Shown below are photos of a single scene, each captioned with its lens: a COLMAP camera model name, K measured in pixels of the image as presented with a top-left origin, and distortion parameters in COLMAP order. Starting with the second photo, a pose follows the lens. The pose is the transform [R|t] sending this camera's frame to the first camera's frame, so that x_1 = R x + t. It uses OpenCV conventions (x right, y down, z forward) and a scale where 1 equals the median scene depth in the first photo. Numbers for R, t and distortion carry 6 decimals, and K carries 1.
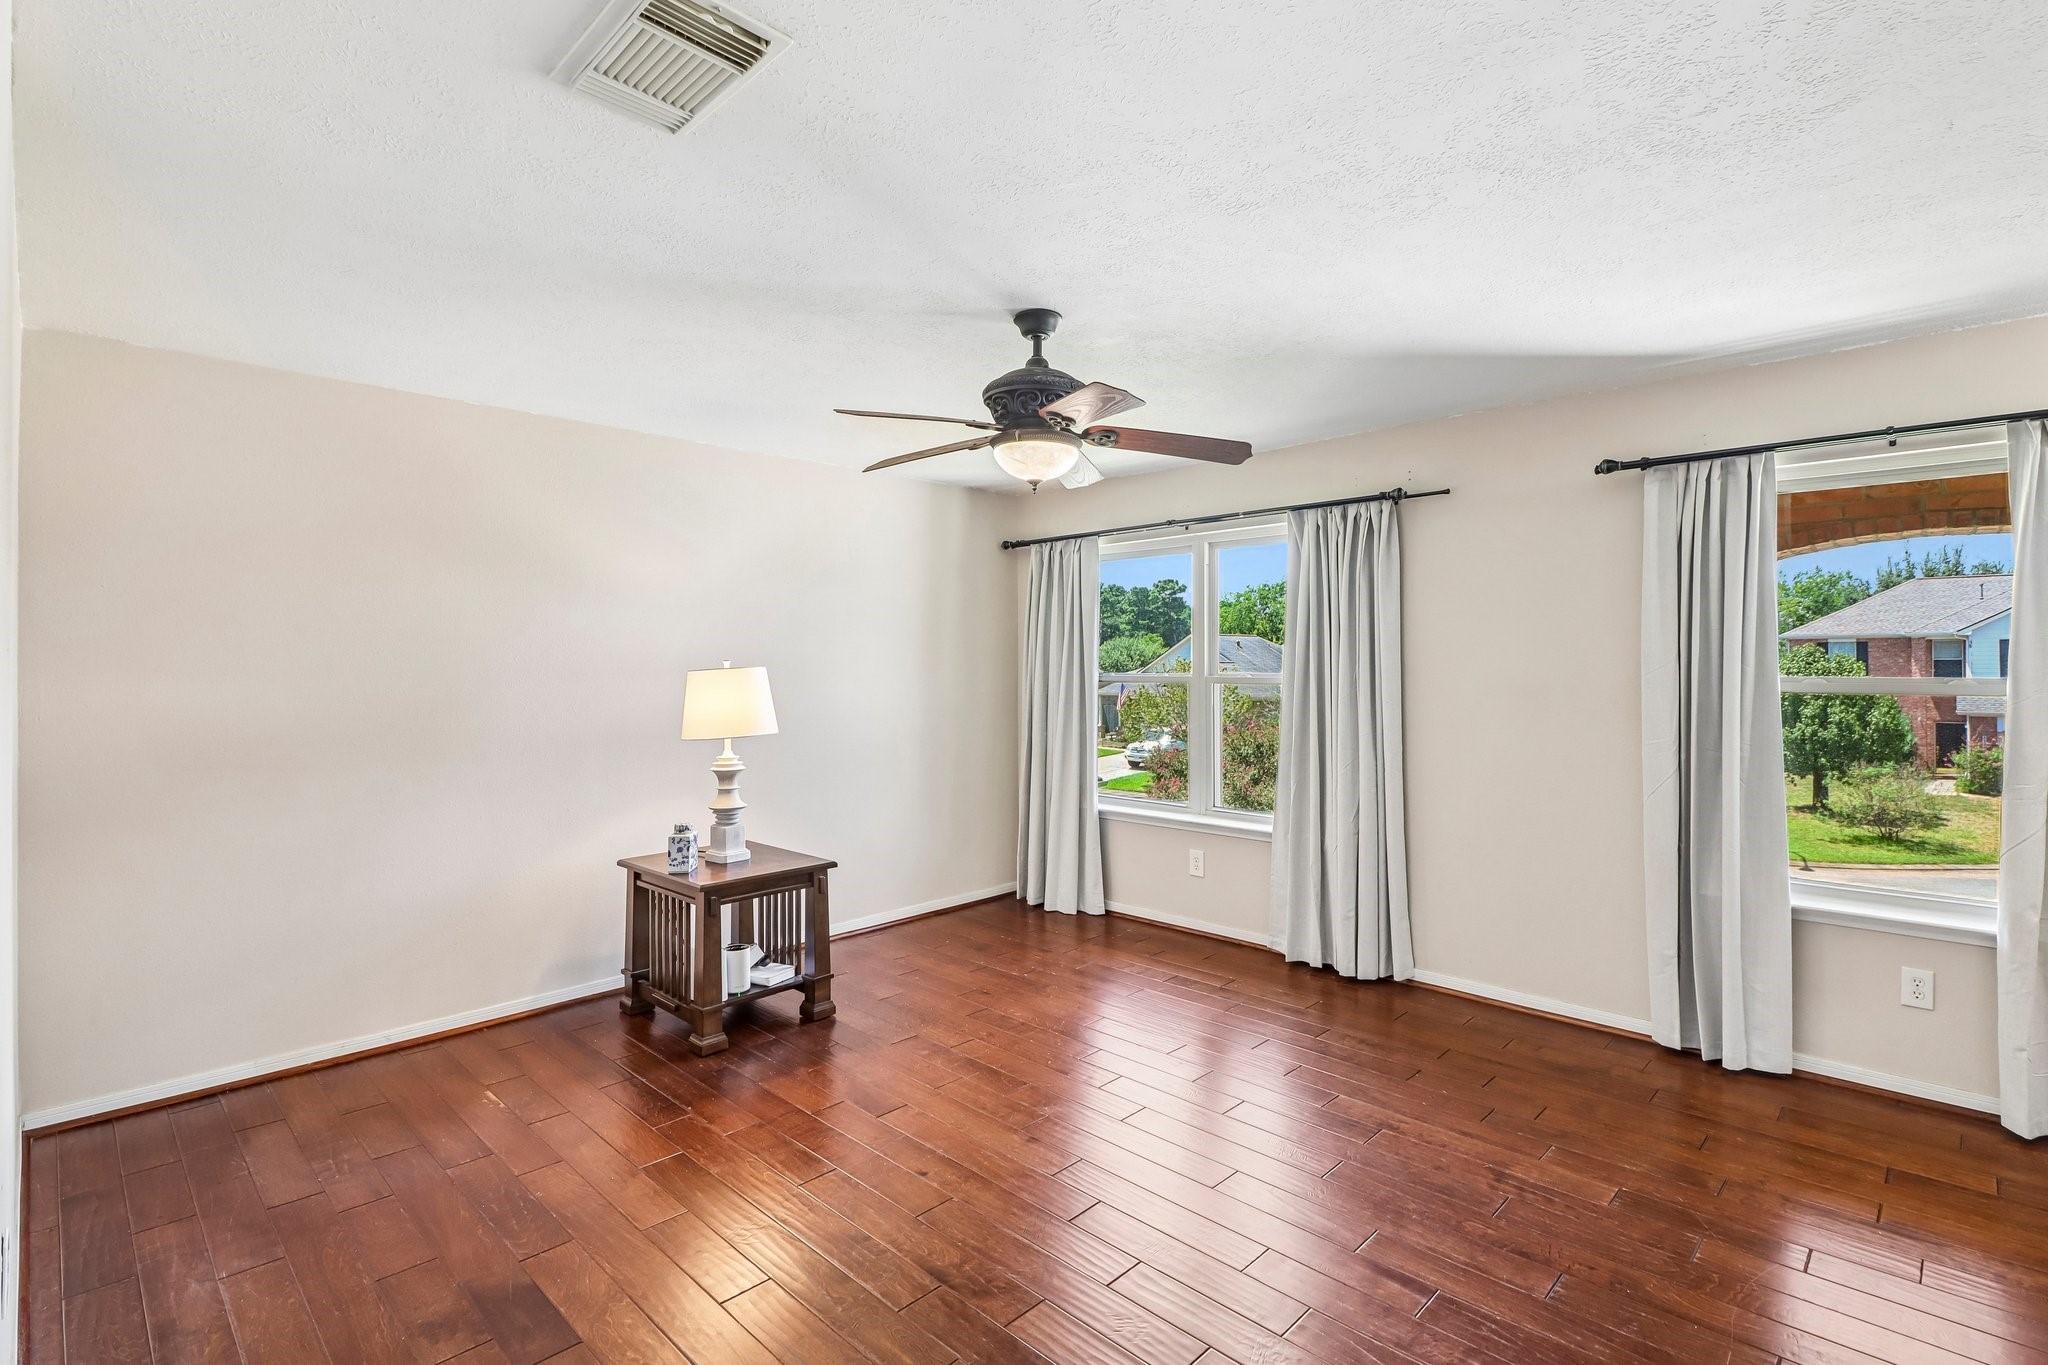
lens RADIAL K [[952.2, 0, 1026.1], [0, 952.2, 675.9], [0, 0, 1]] dist [0.028425, 0.000307]
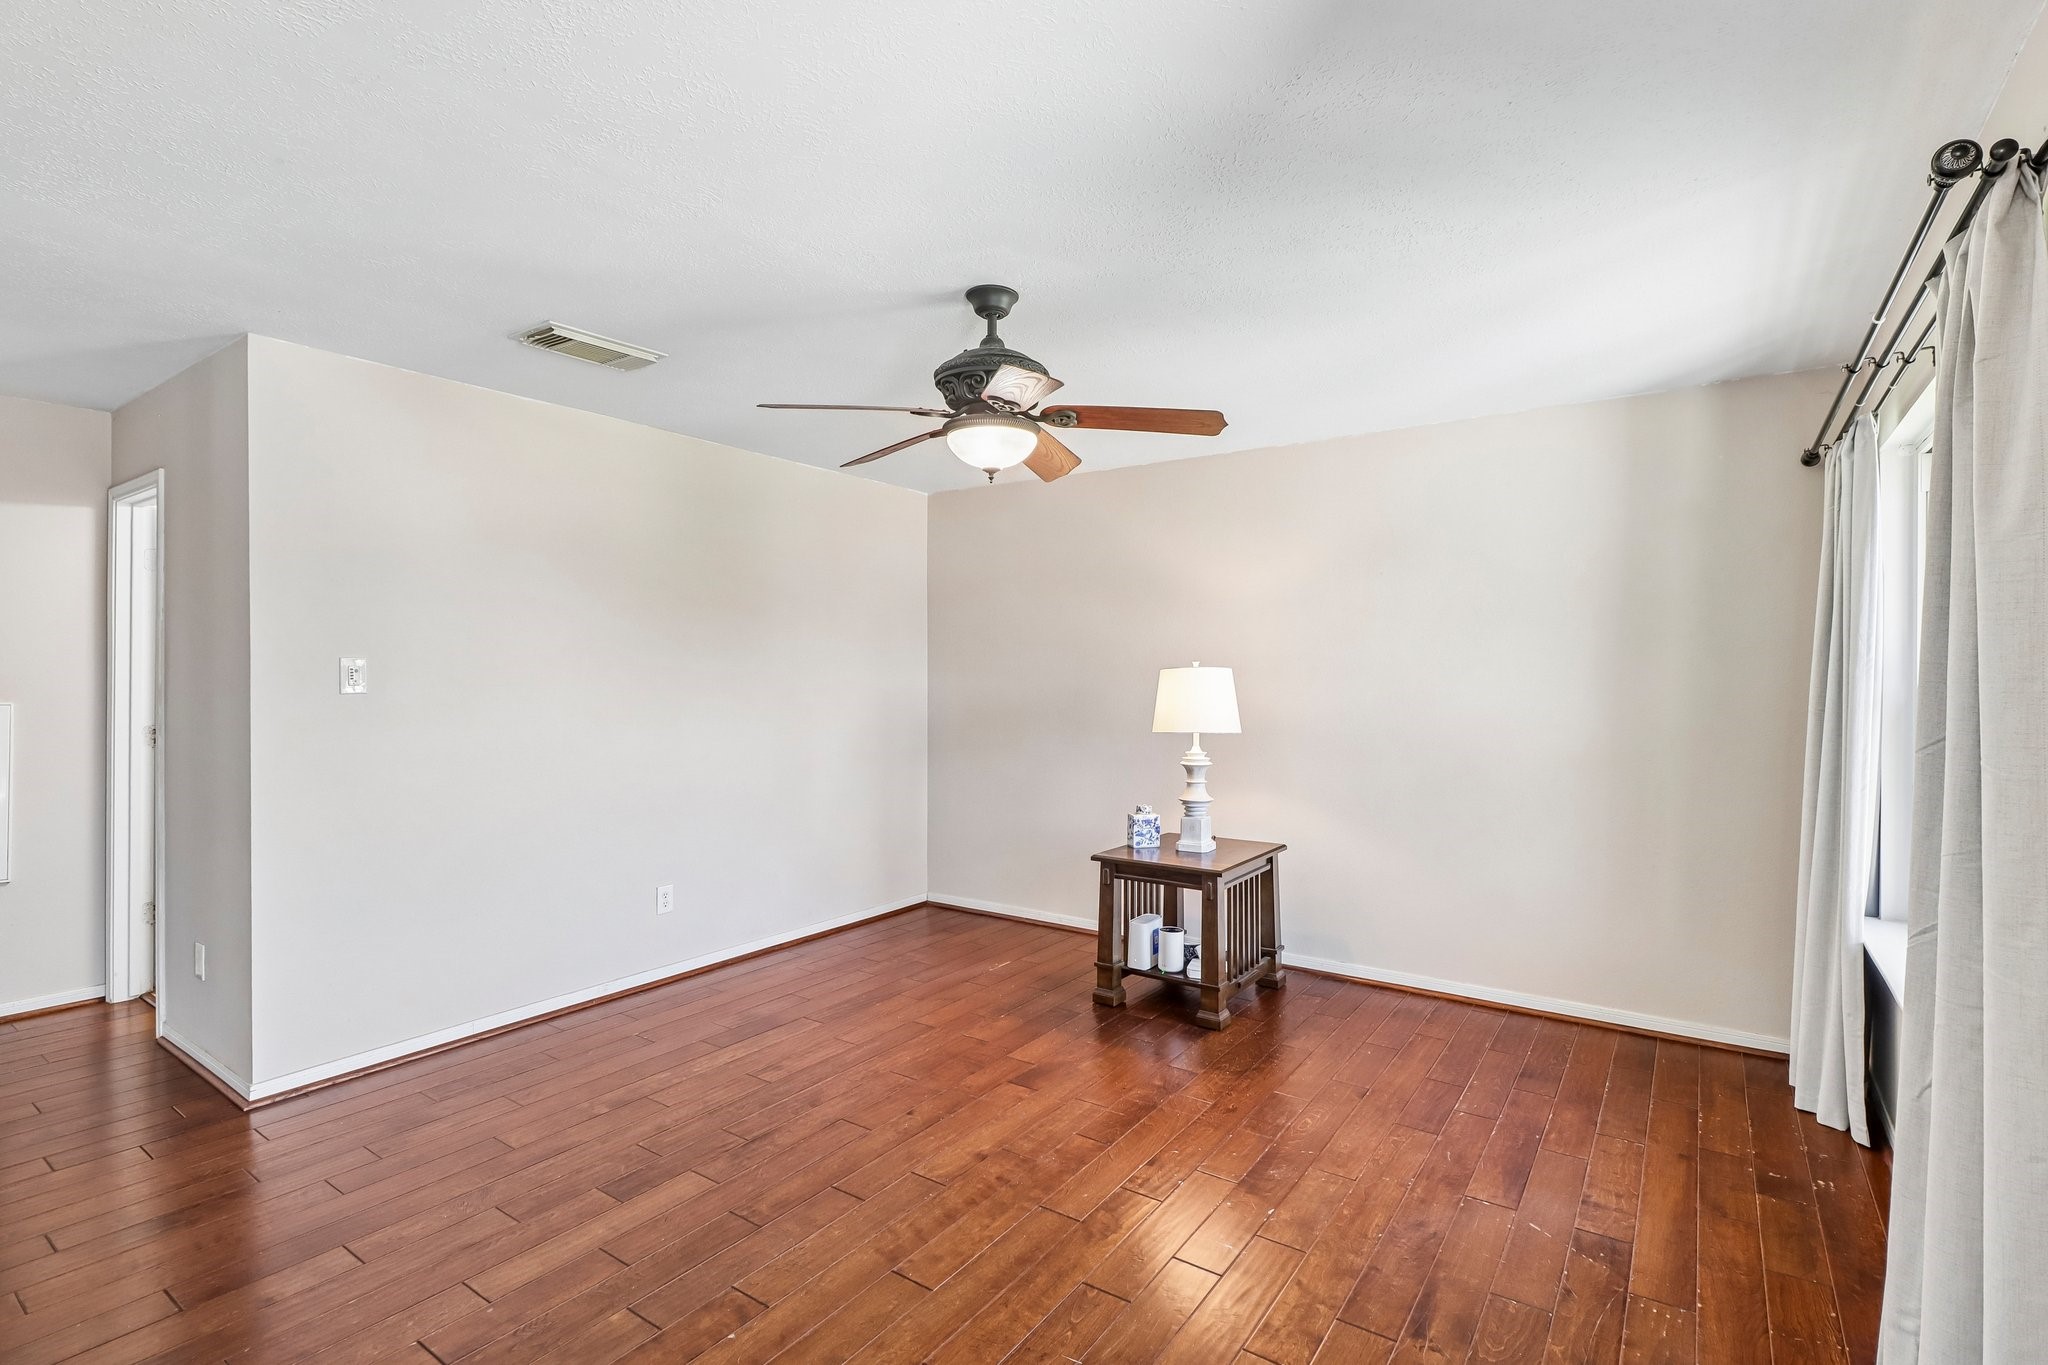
lens RADIAL K [[952.2, 0, 1028.5], [0, 952.2, 690.3], [0, 0, 1]] dist [0.028425, 0.000307]
pose [[0.157225, 0.012479, -0.987484, 0.705118], [0.002491, 0.999912, 0.013032, 0.001778], [0.987560, -0.004508, 0.157180, 0.659627]]
